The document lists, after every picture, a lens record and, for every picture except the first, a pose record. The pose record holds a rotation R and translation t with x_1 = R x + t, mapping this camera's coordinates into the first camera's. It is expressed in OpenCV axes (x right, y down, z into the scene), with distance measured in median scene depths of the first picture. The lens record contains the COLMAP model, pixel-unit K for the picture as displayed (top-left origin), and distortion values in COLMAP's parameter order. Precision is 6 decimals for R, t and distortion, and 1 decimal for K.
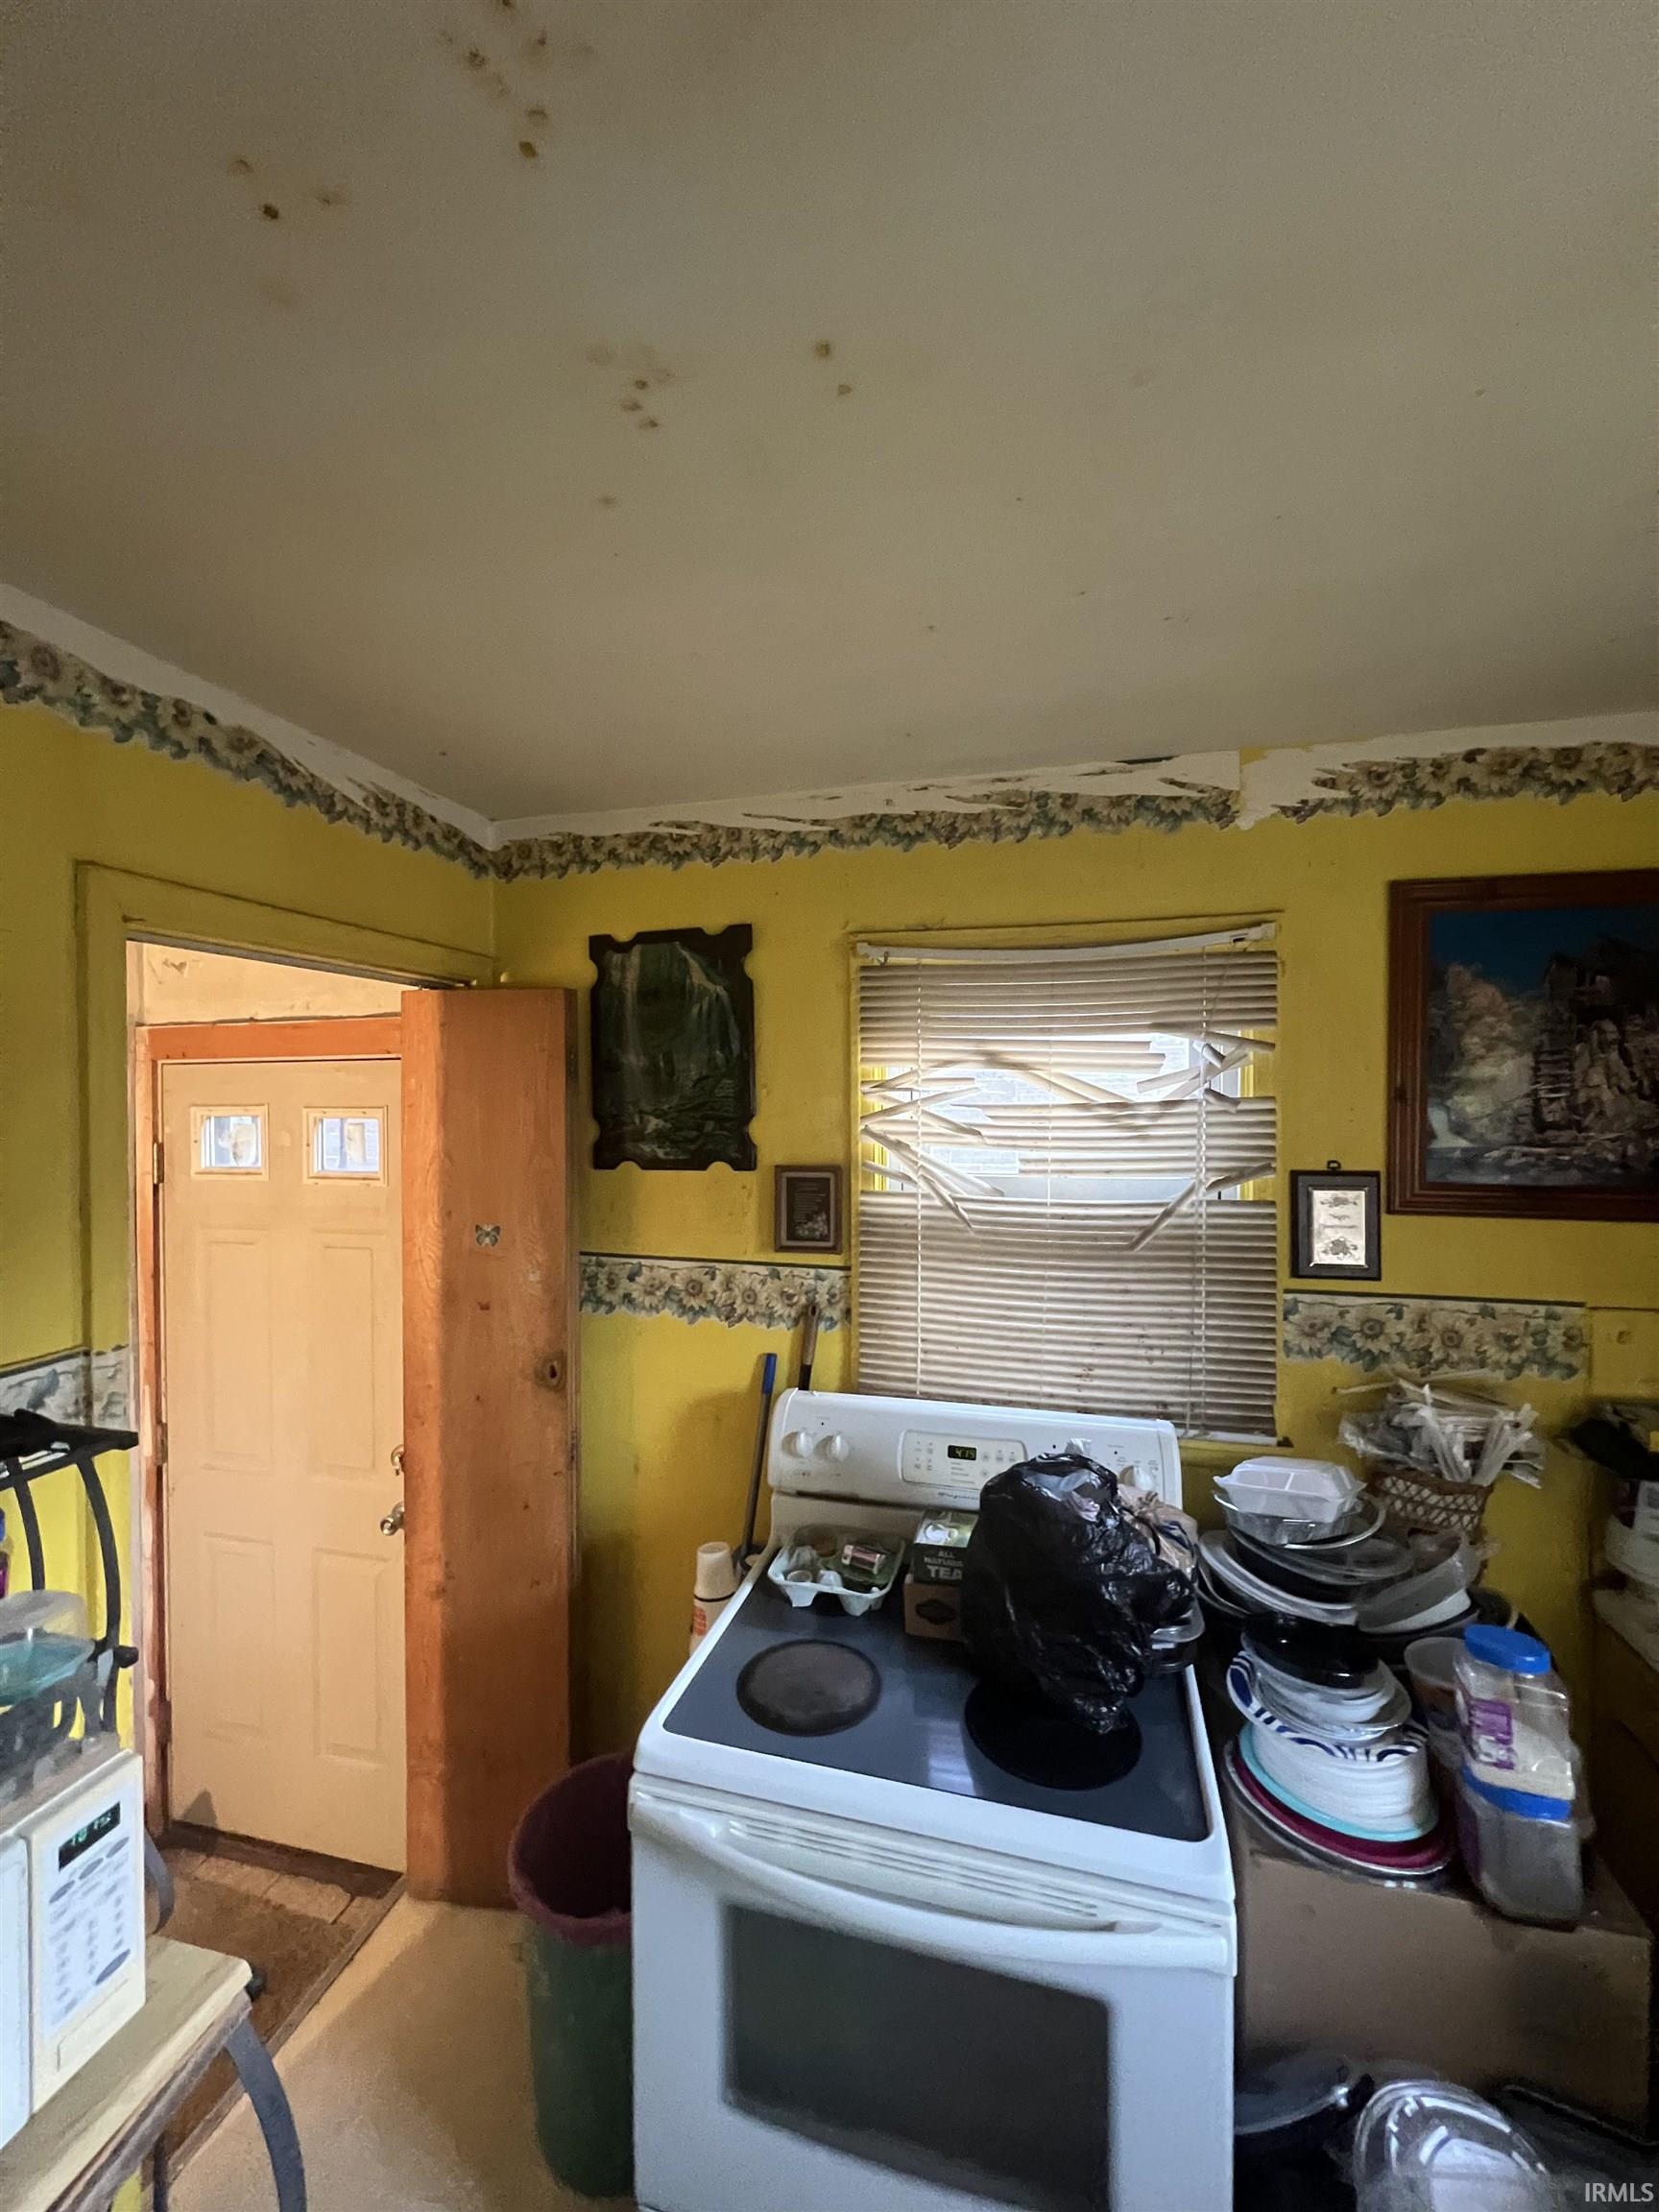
lens RADIAL K [[896.0, 0, 826.0], [0, 896.0, 1098.1], [0, 0, 1]] dist [-0.000376, 0.000295]
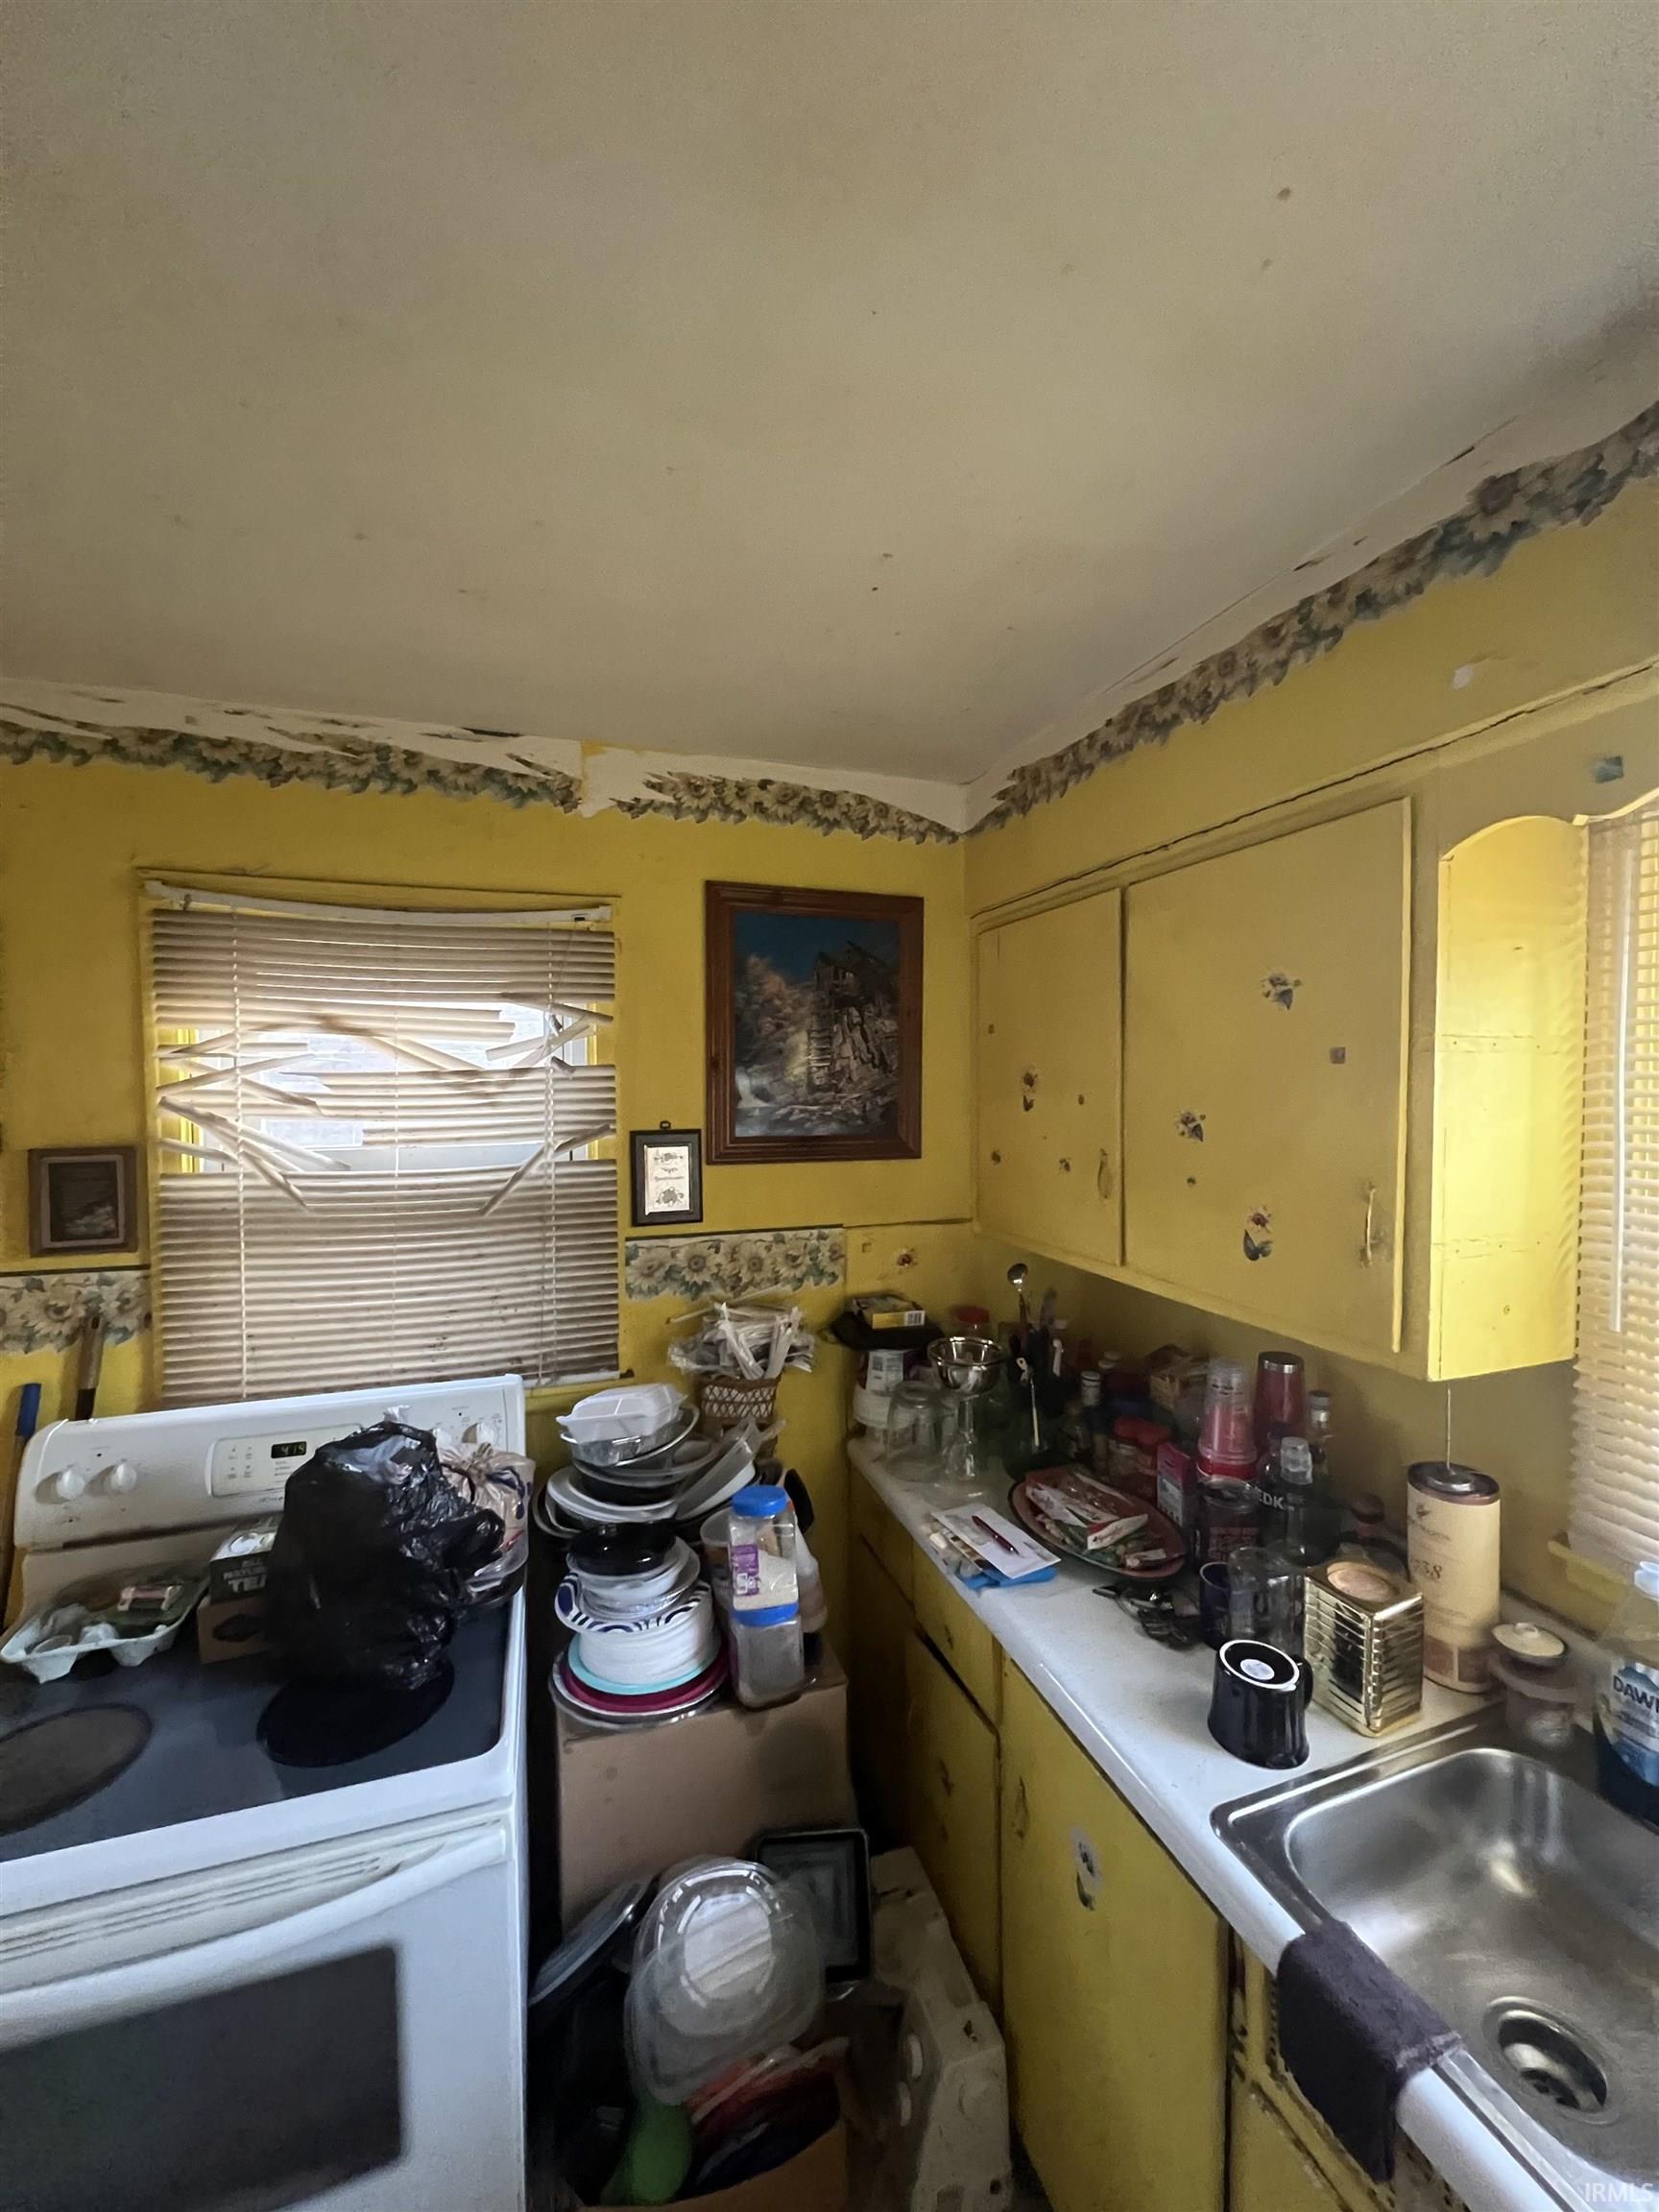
lens RADIAL K [[896.0, 0, 831.7], [0, 896.0, 1097.9], [0, 0, 1]] dist [-0.000376, 0.000295]
pose [[0.832942, -0.015379, 0.553146, 0.115650], [0.001200, 0.999662, 0.025988, 0.011175], [-0.553359, -0.020983, 0.832679, -0.070127]]
